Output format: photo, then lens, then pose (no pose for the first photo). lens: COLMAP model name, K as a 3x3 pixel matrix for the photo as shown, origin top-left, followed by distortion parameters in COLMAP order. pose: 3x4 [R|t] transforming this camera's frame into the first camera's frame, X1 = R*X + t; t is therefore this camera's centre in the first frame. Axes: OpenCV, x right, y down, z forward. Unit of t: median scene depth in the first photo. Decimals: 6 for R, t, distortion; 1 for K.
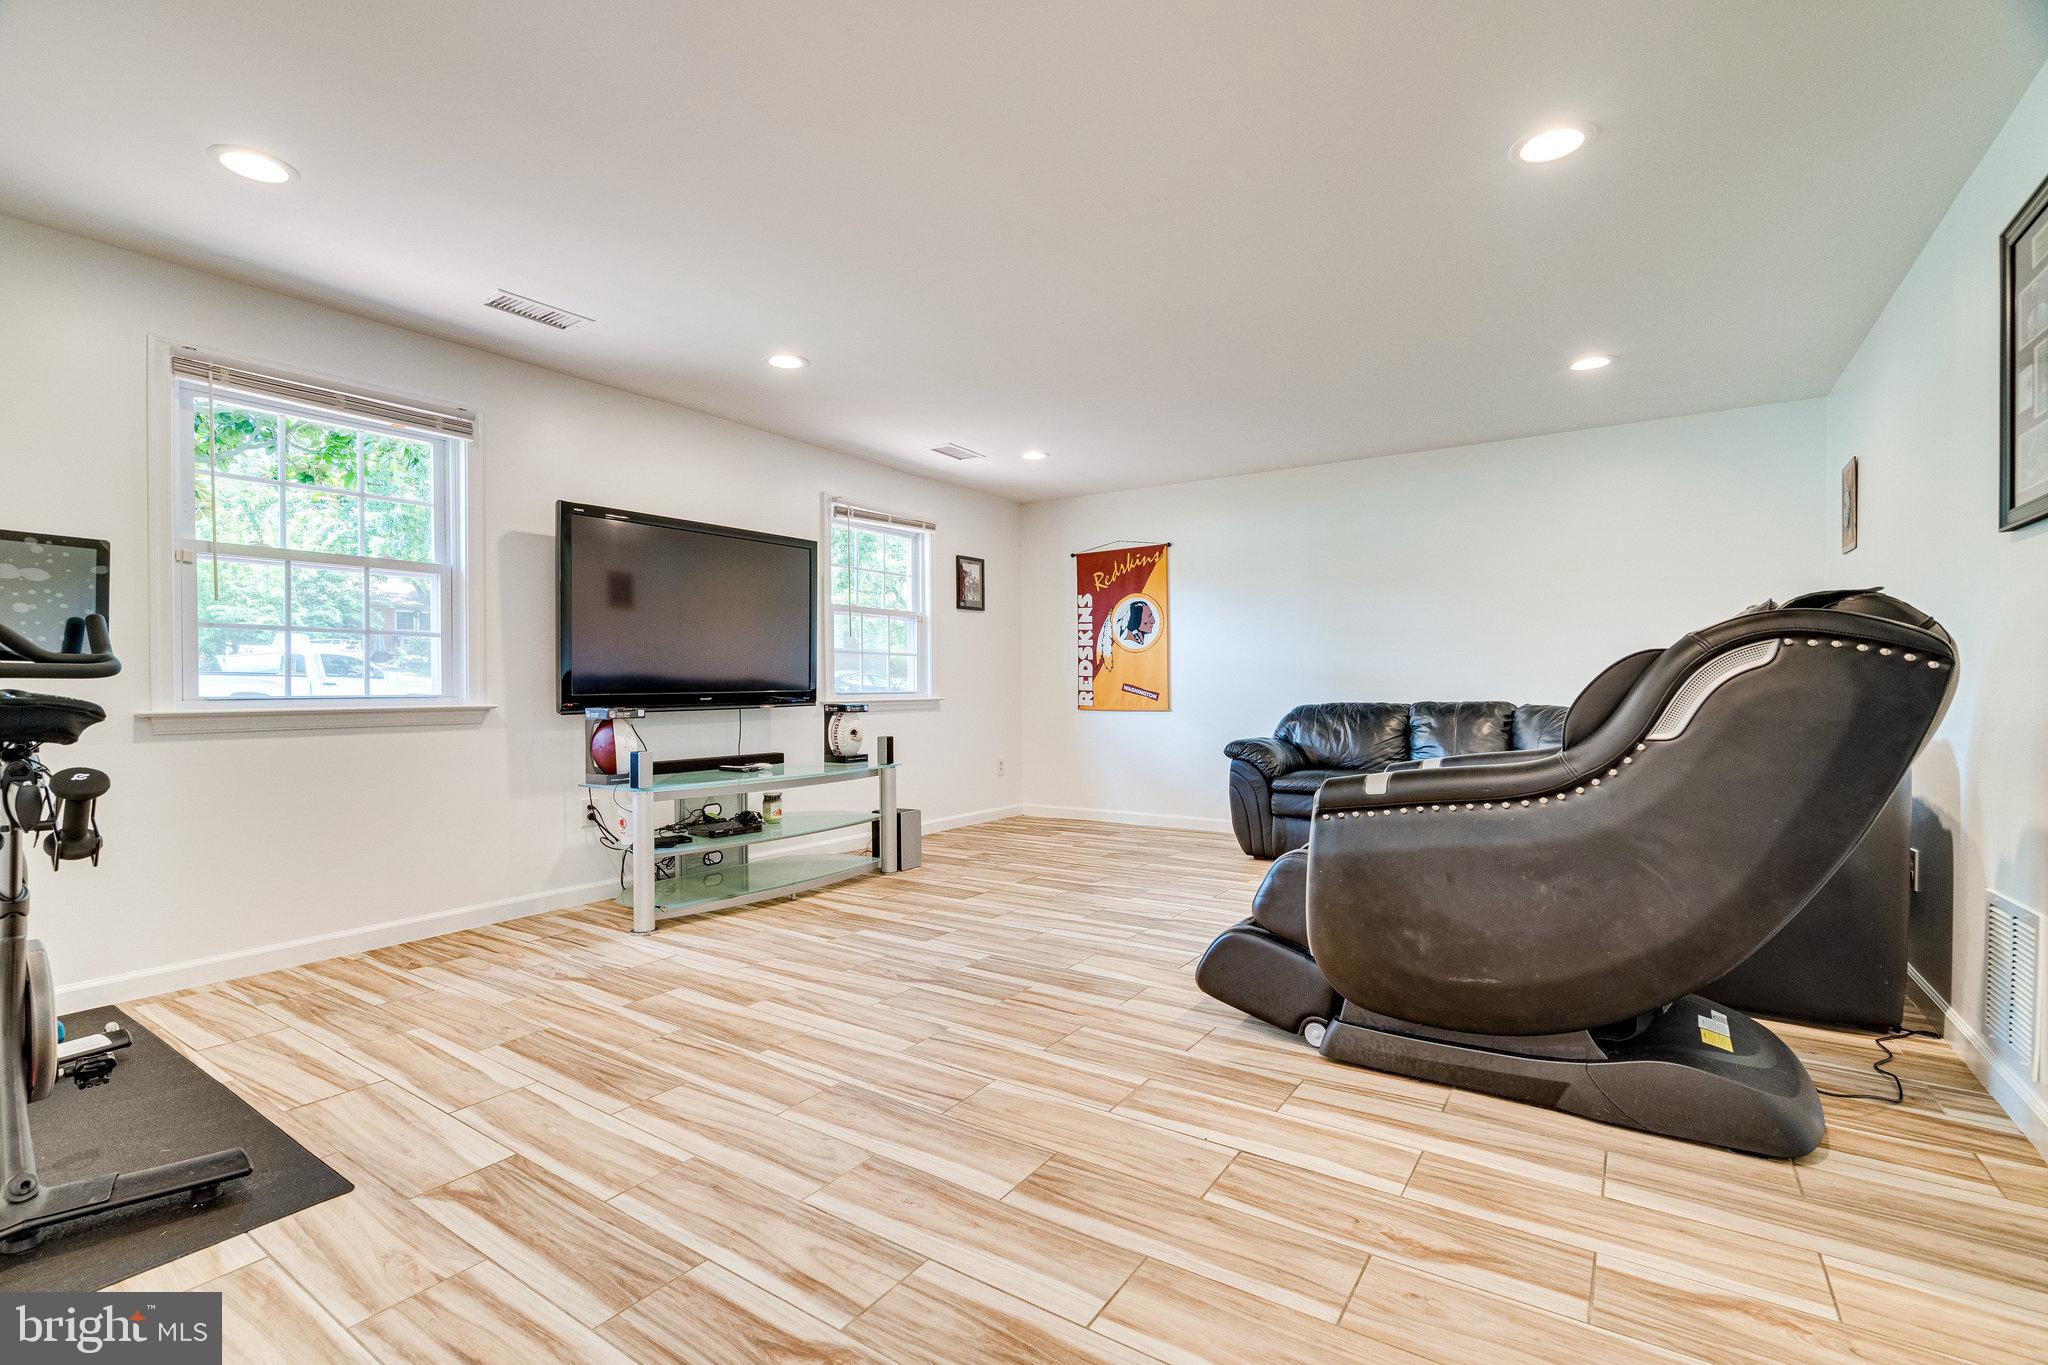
lens RADIAL K [[939.5, 0, 1017.1], [0, 939.5, 689.3], [0, 0, 1]] dist [-0.002644, 0.001647]
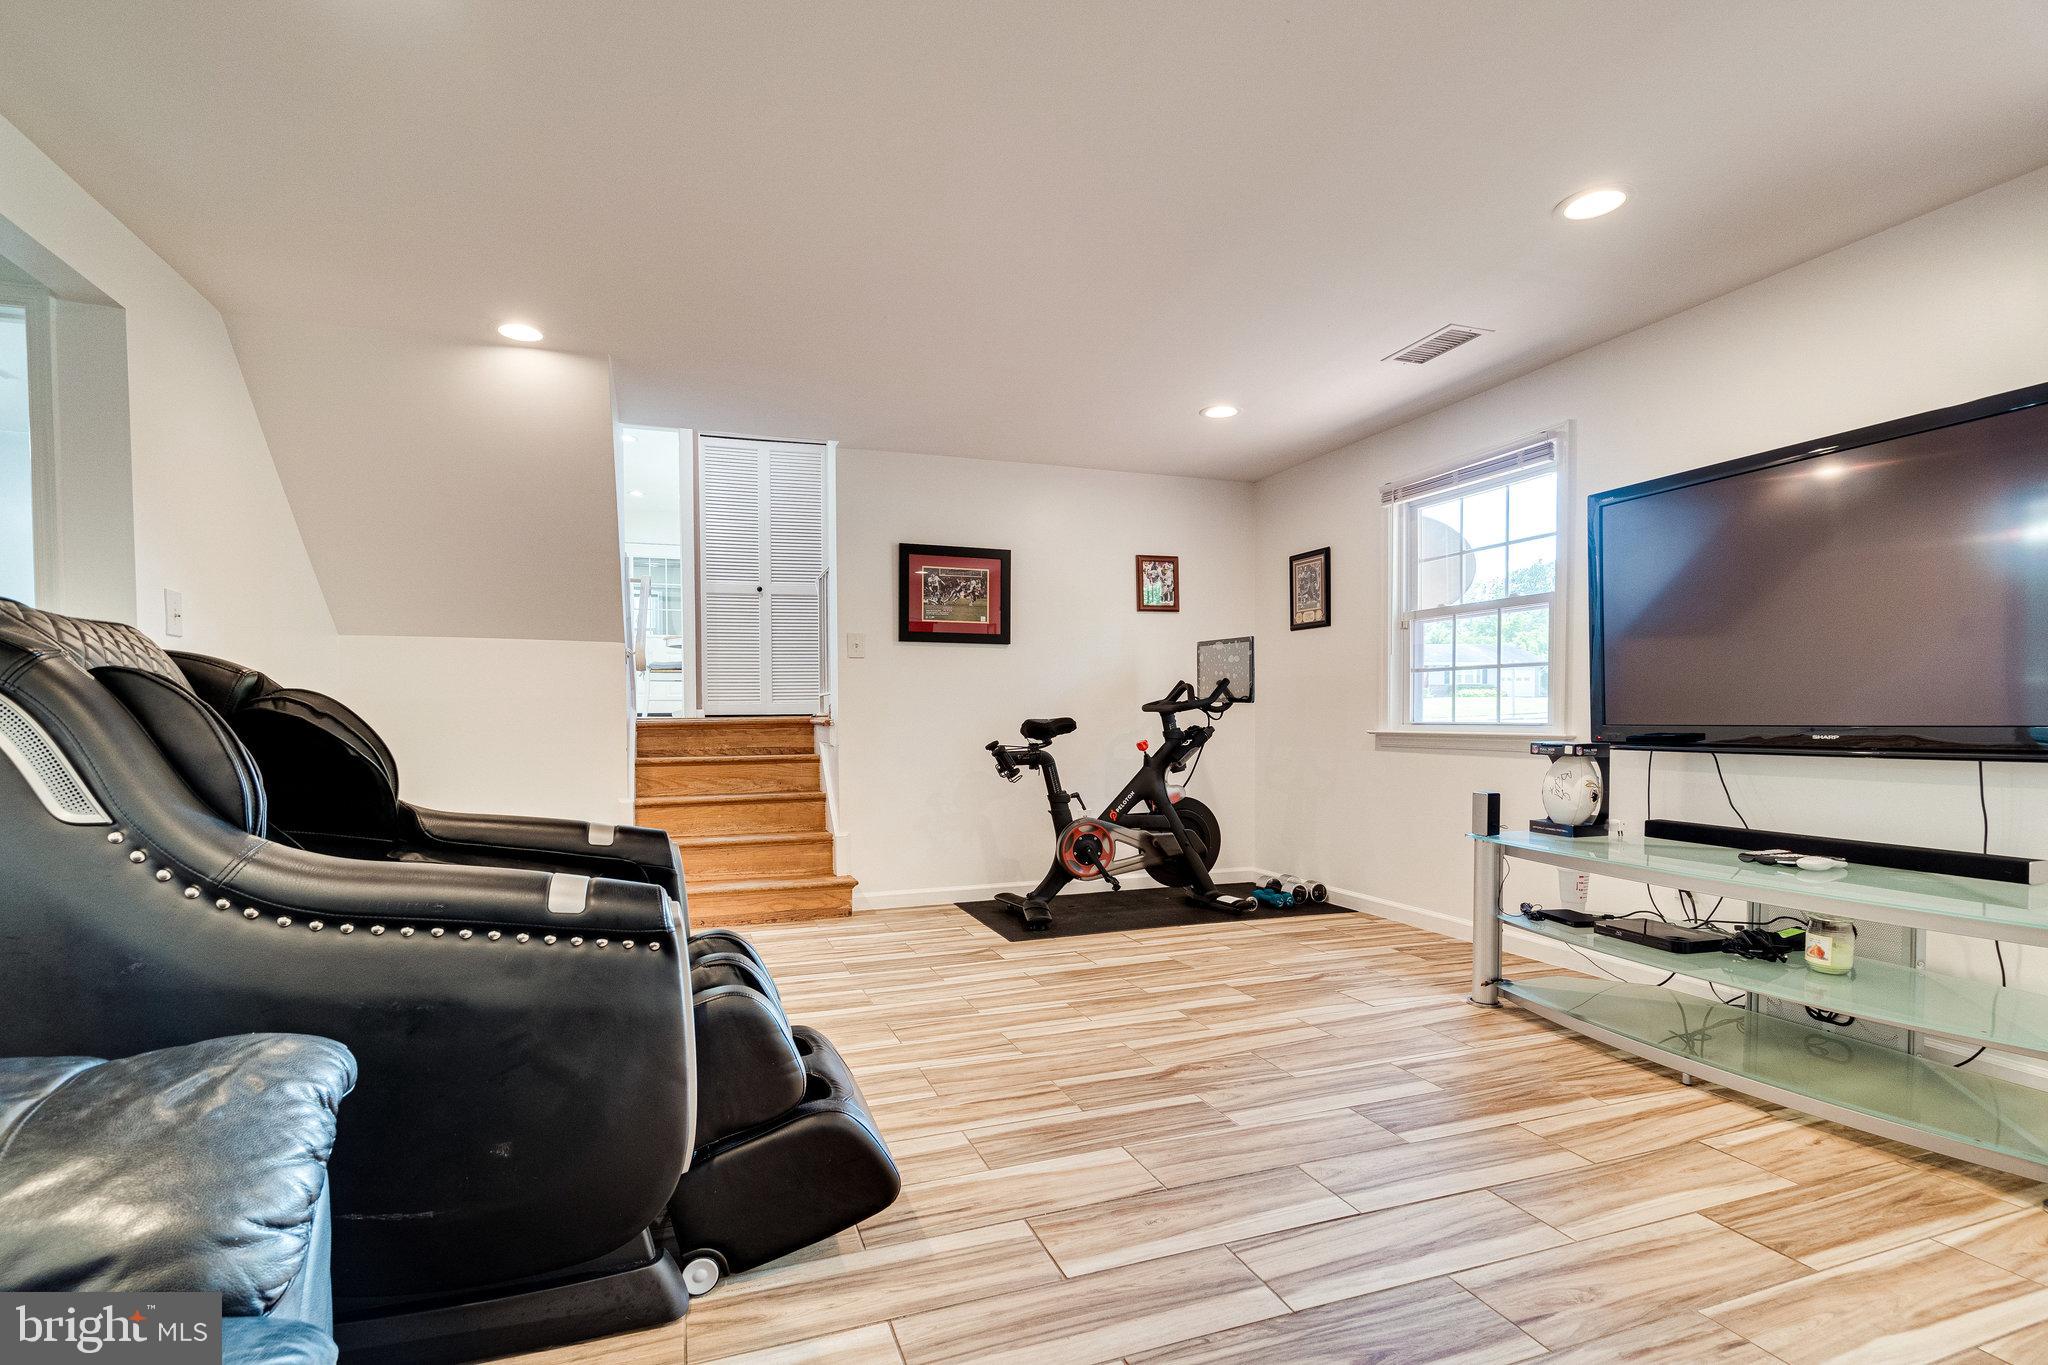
lens RADIAL K [[939.5, 0, 993.1], [0, 939.5, 721.0], [0, 0, 1]] dist [-0.002644, 0.001647]
pose [[-0.599358, 0.010083, -0.800417, 0.650128], [0.002084, 0.999937, 0.011035, -0.009725], [0.800478, 0.004946, -0.599342, 1.357367]]
